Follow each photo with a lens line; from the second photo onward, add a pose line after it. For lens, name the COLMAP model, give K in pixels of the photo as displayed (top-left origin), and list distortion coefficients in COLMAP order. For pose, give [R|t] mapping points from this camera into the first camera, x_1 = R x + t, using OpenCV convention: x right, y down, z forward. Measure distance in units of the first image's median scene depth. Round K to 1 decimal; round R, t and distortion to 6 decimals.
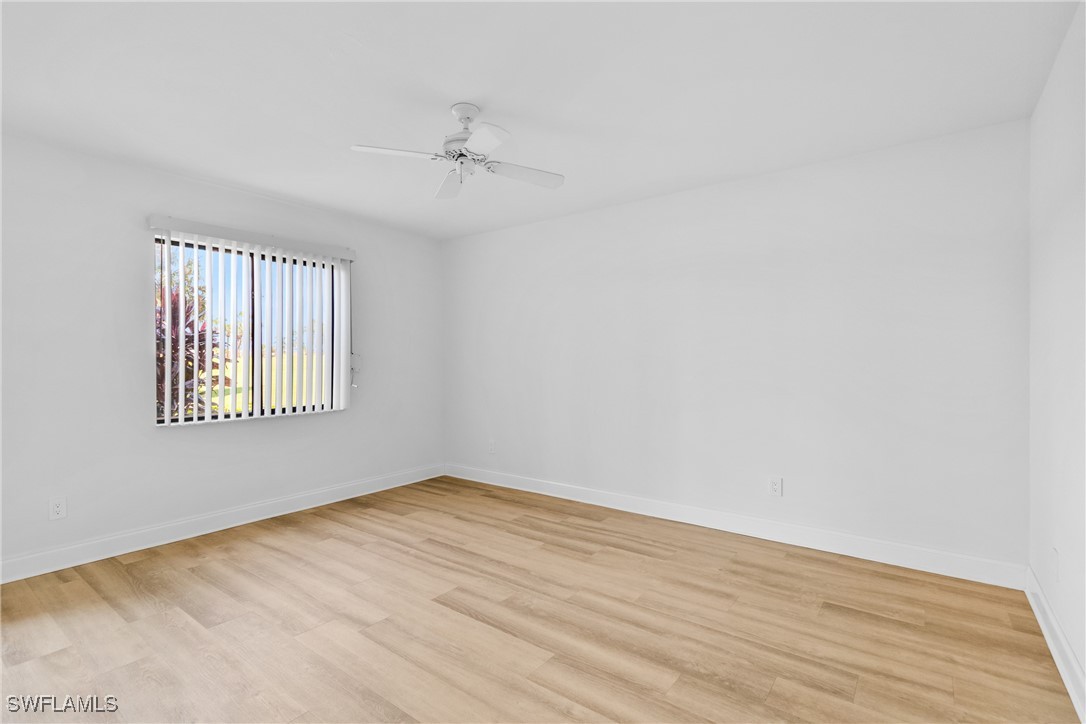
lens RADIAL K [[500.3, 0, 547.1], [0, 500.3, 357.9], [0, 0, 1]] dist [0.005189, -0.000464]
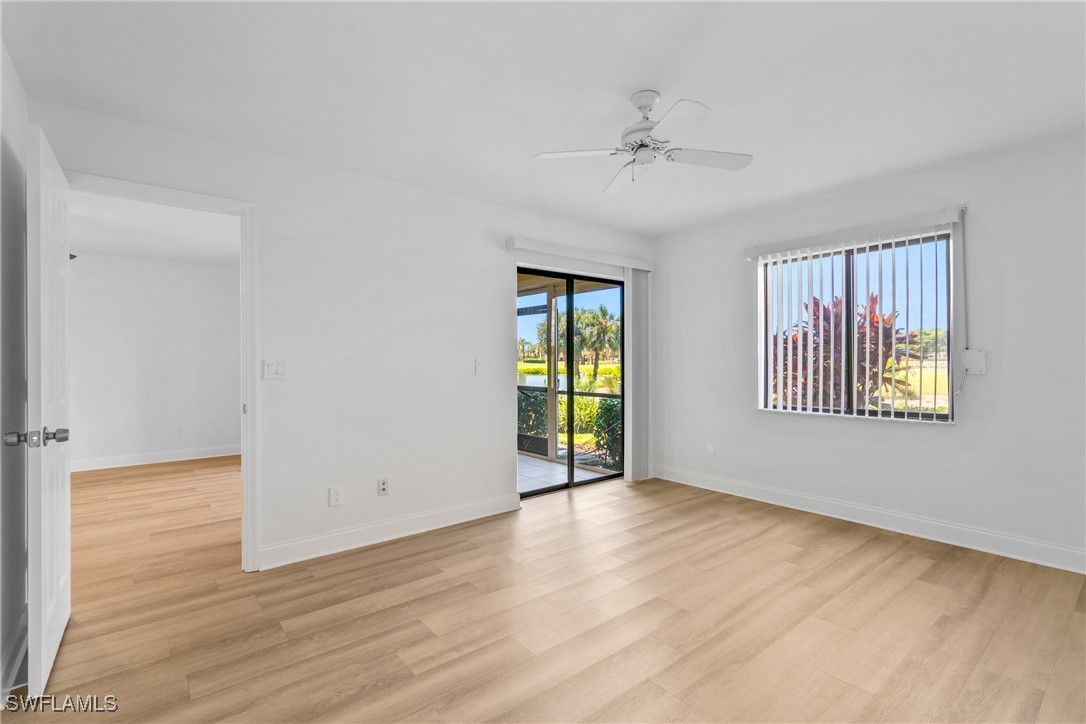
lens RADIAL K [[500.3, 0, 549.8], [0, 500.3, 362.7], [0, 0, 1]] dist [0.005189, -0.000464]
pose [[-0.243179, 0.013065, -0.969893, 0.654179], [0.012629, 0.999867, 0.010302, -0.005112], [0.969899, -0.009744, -0.243312, 0.846477]]
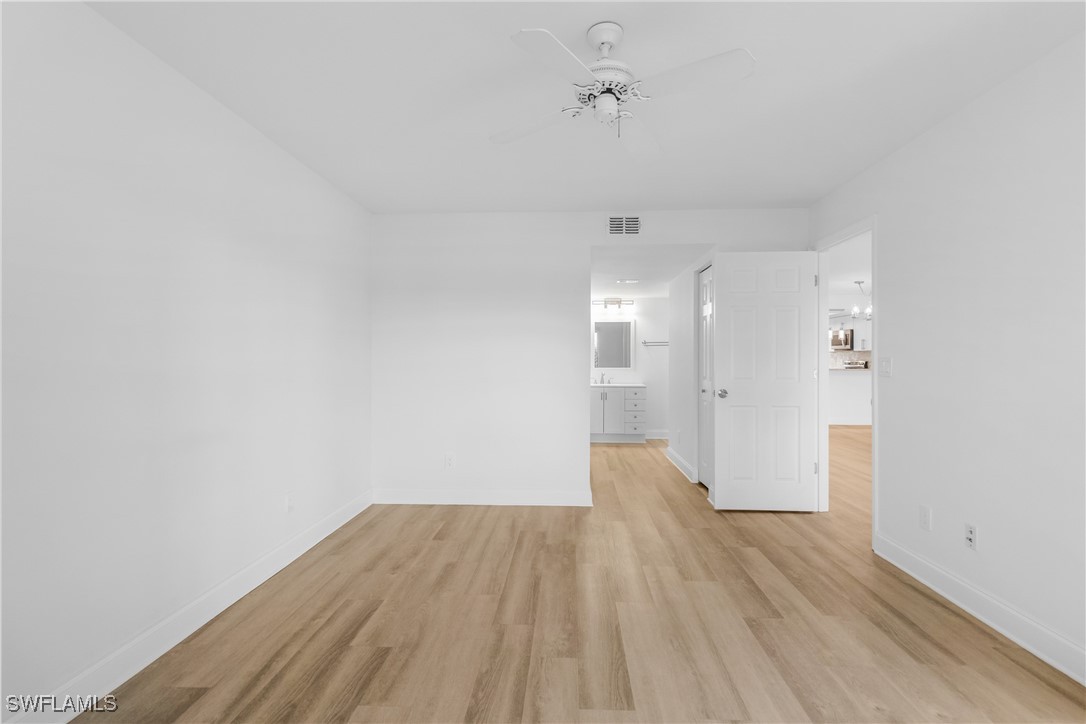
lens RADIAL K [[500.3, 0, 540.9], [0, 500.3, 361.6], [0, 0, 1]] dist [0.005189, -0.000464]
pose [[-0.551591, 0.000903, 0.834114, -0.600307], [0.001504, 0.999999, -0.000088, 0.002026], [-0.834114, 0.001206, -0.551591, 1.210975]]
